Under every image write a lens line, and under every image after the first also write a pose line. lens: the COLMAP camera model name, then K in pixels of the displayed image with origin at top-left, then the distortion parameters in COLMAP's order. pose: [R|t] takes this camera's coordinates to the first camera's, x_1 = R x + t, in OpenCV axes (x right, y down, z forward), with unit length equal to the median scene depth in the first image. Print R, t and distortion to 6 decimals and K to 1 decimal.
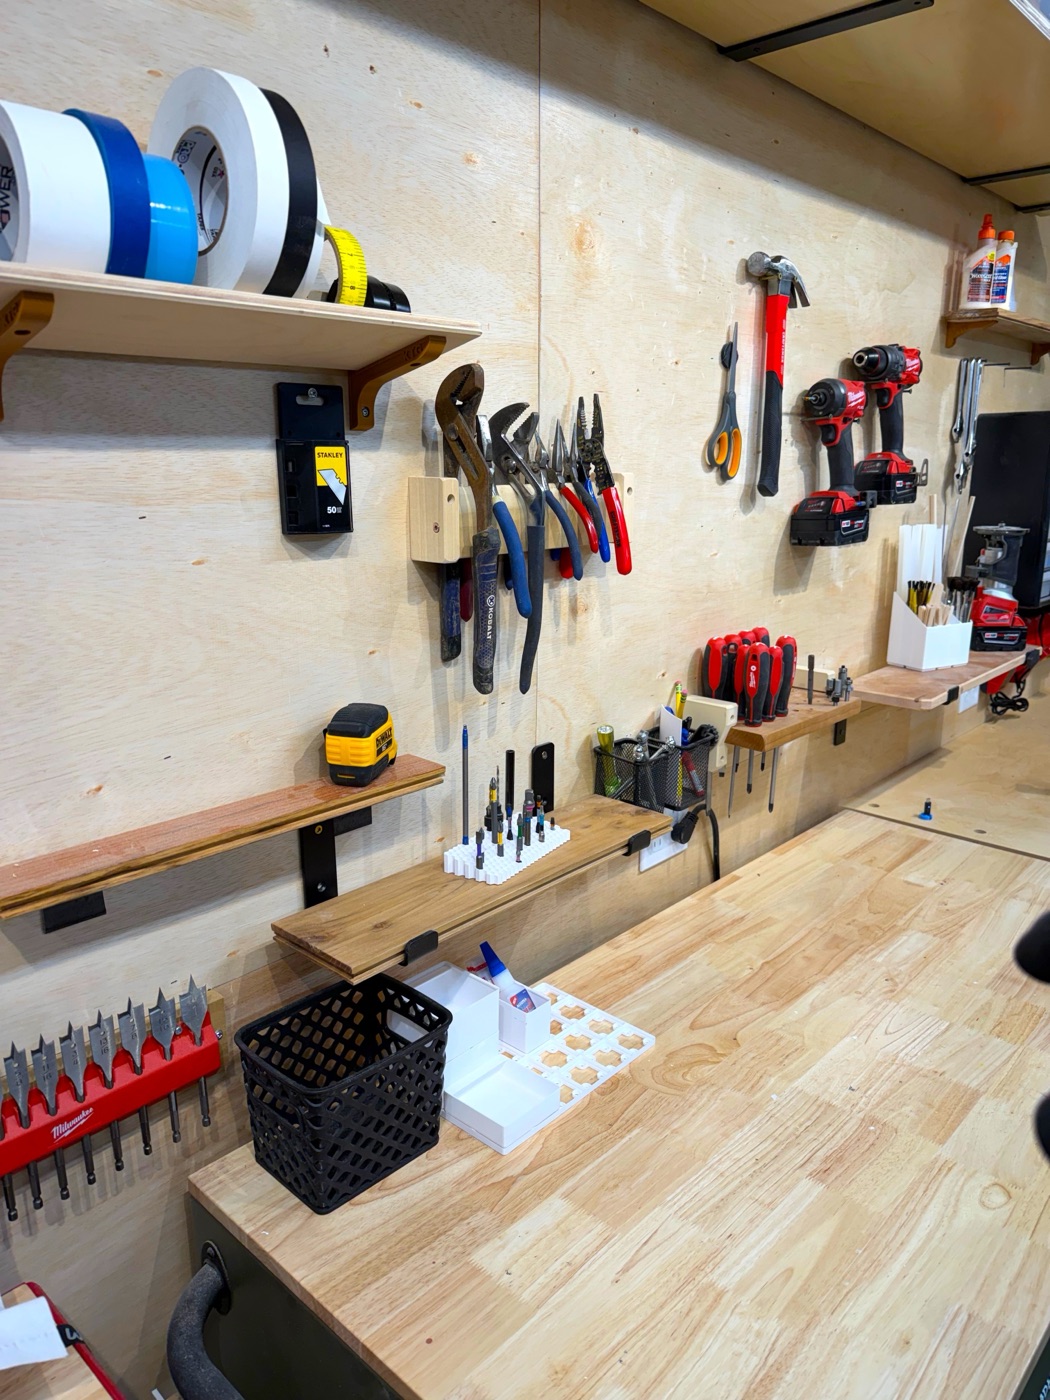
lens RADIAL K [[980.4, 0, 525.0], [0, 980.4, 700.0], [0, 0, 1]] dist [0.085736, -0.117856]
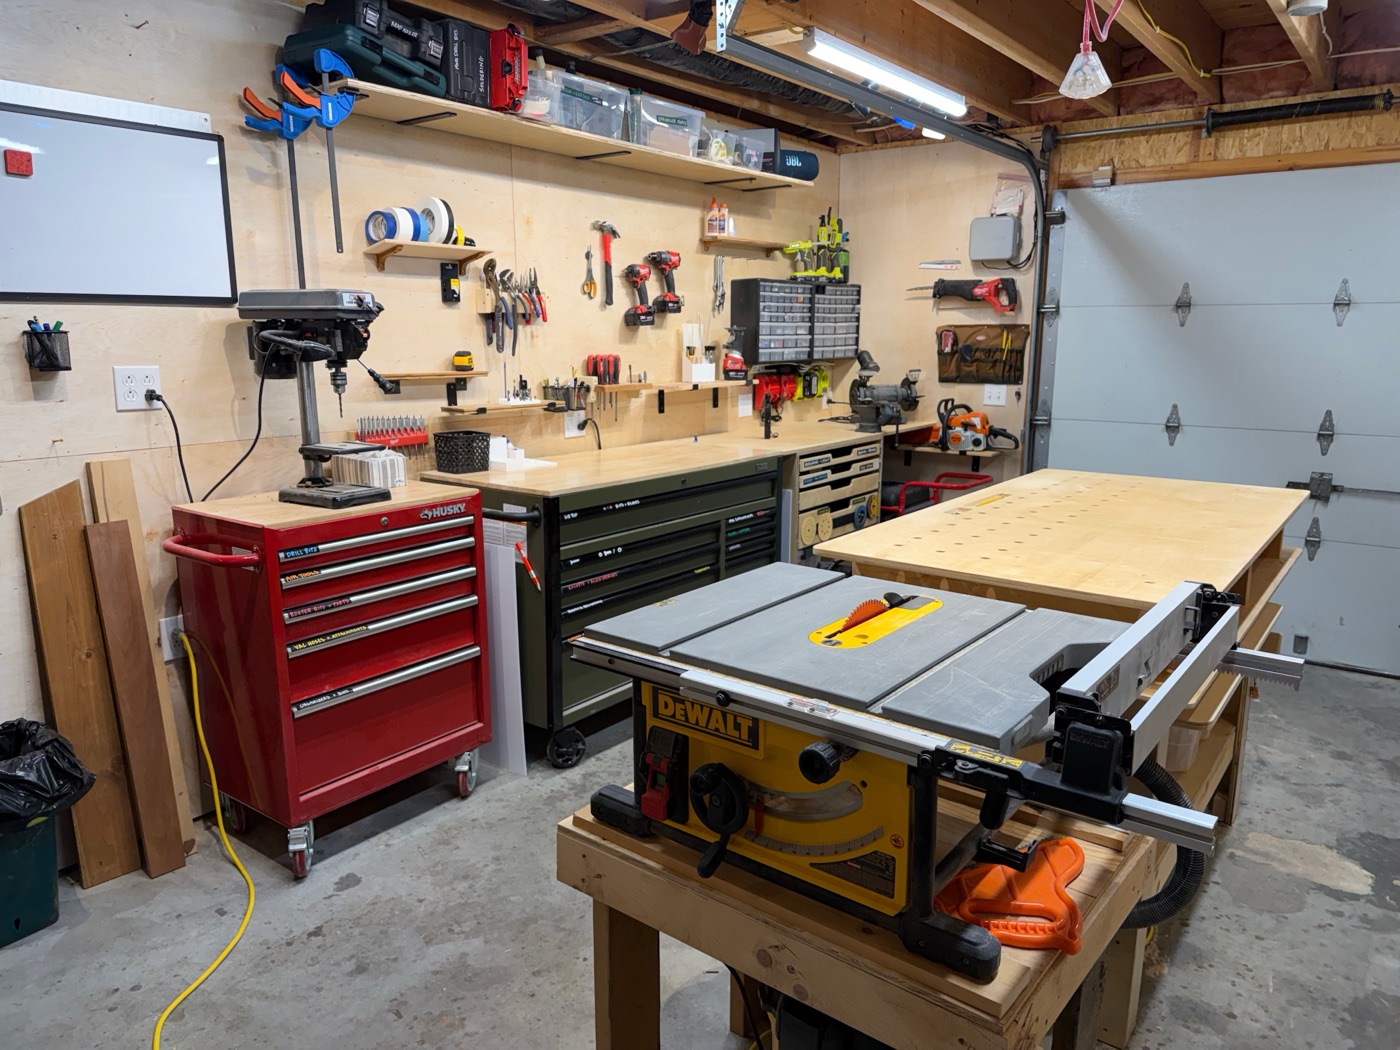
lens RADIAL K [[980.4, 0, 703.7], [0, 980.4, 526.3], [0, 0, 1]] dist [0.085736, -0.117856]
pose [[0.995358, -0.016865, 0.094754, 0.310315], [0.021760, 0.998468, -0.050865, 0.741556], [-0.093751, 0.052691, 0.994200, -2.311511]]
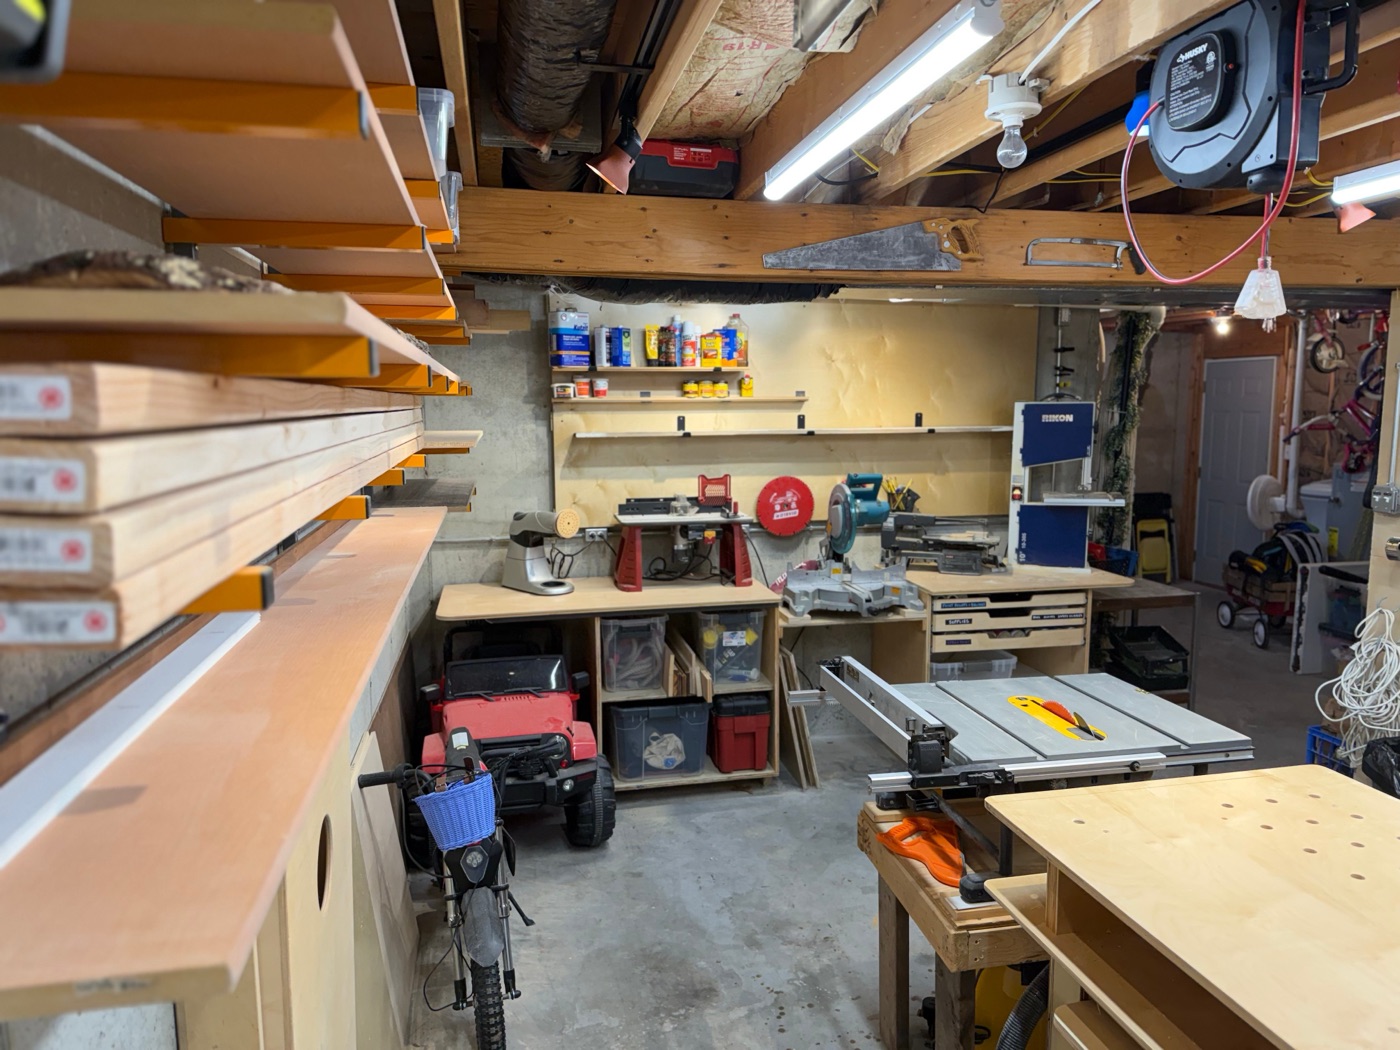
lens RADIAL K [[980.4, 0, 703.7], [0, 980.4, 526.3], [0, 0, 1]] dist [0.085736, -0.117856]
pose [[-0.582363, 0.105064, -0.806111, 2.940103], [-0.196893, 0.943859, 0.265260, -0.032455], [0.788725, 0.313196, -0.528982, -0.413139]]
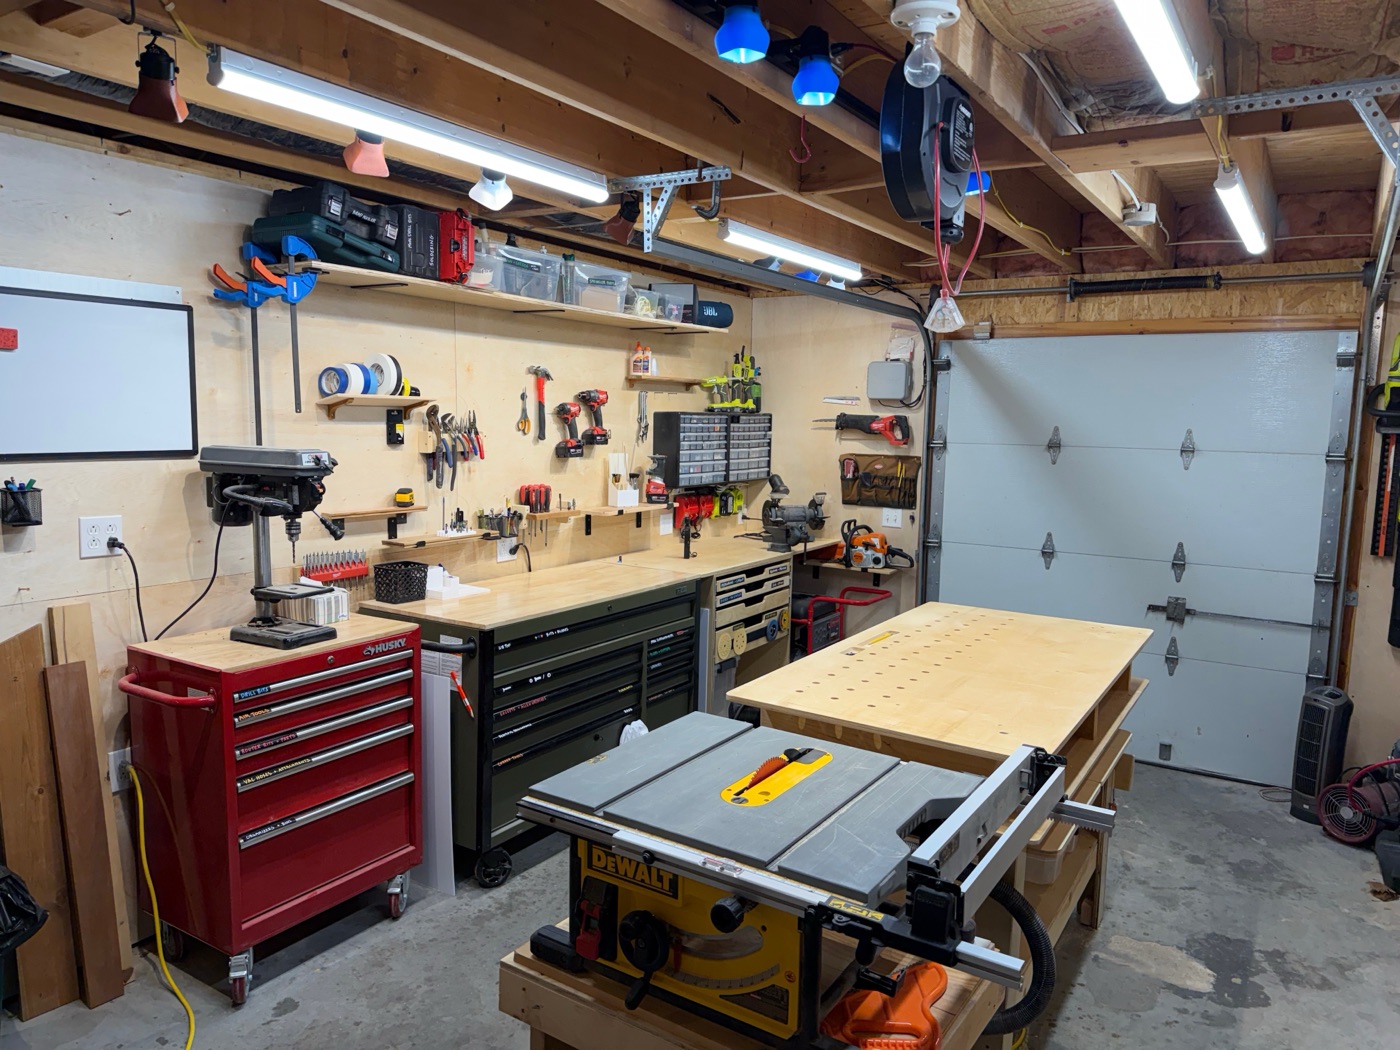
lens RADIAL K [[980.4, 0, 703.7], [0, 980.4, 526.3], [0, 0, 1]] dist [0.085736, -0.117856]
pose [[0.984194, 0.000432, 0.177093, 0.264344], [0.022385, 0.991673, -0.126825, 0.589473], [-0.175673, 0.128784, 0.975988, -2.617406]]
